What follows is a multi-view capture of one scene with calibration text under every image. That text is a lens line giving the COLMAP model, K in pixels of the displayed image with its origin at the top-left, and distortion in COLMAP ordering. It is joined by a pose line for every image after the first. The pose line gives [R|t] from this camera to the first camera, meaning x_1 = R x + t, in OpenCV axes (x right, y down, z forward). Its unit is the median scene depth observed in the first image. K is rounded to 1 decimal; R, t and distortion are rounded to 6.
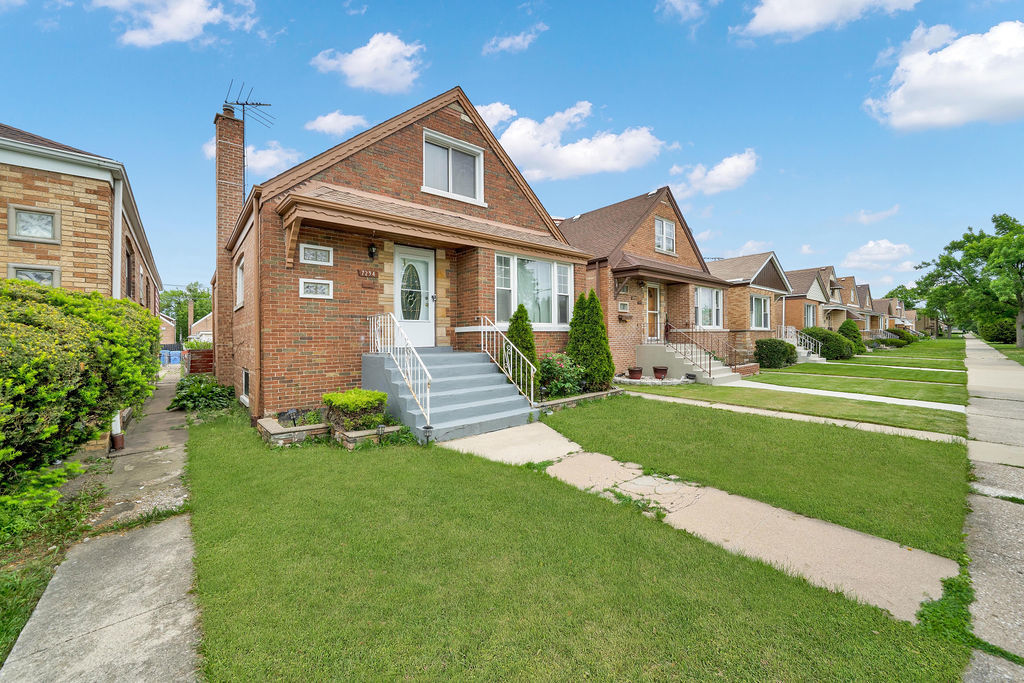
lens RADIAL K [[384.6, 0, 511.1], [0, 384.6, 337.6], [0, 0, 1]] dist [-0.011924, 0.000029]
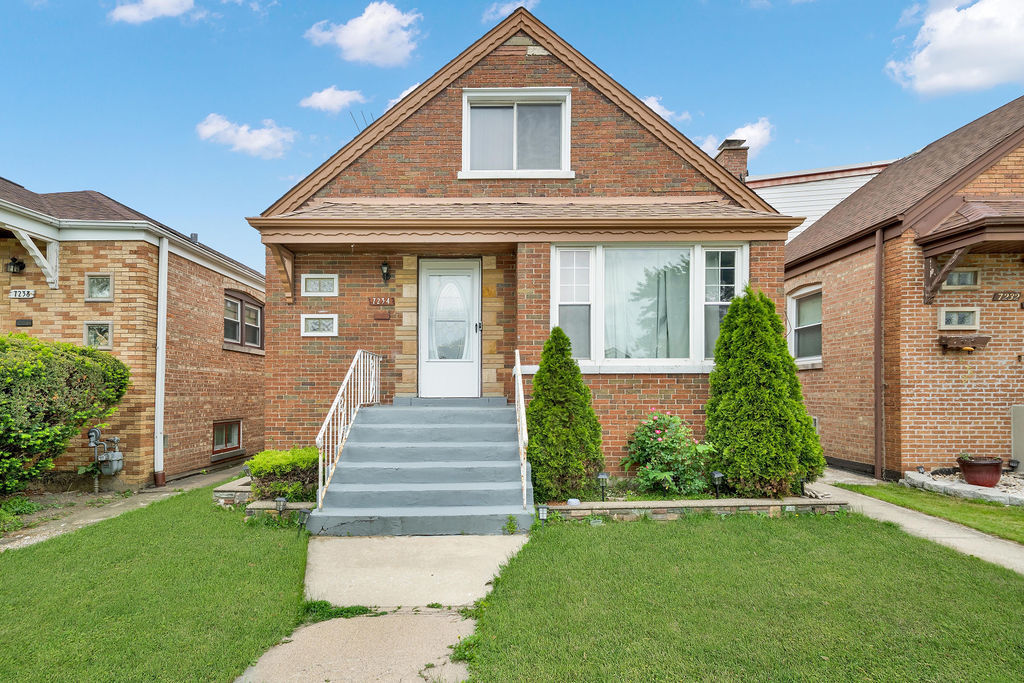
lens RADIAL K [[504.8, 0, 509.9], [0, 504.8, 373.5], [0, 0, 1]] dist [0.003173, 0.000370]
pose [[0.771486, -0.010125, -0.636166, 0.434845], [-0.005305, 0.999736, -0.022345, 0.001093], [0.636224, 0.020614, 0.771229, 0.345073]]
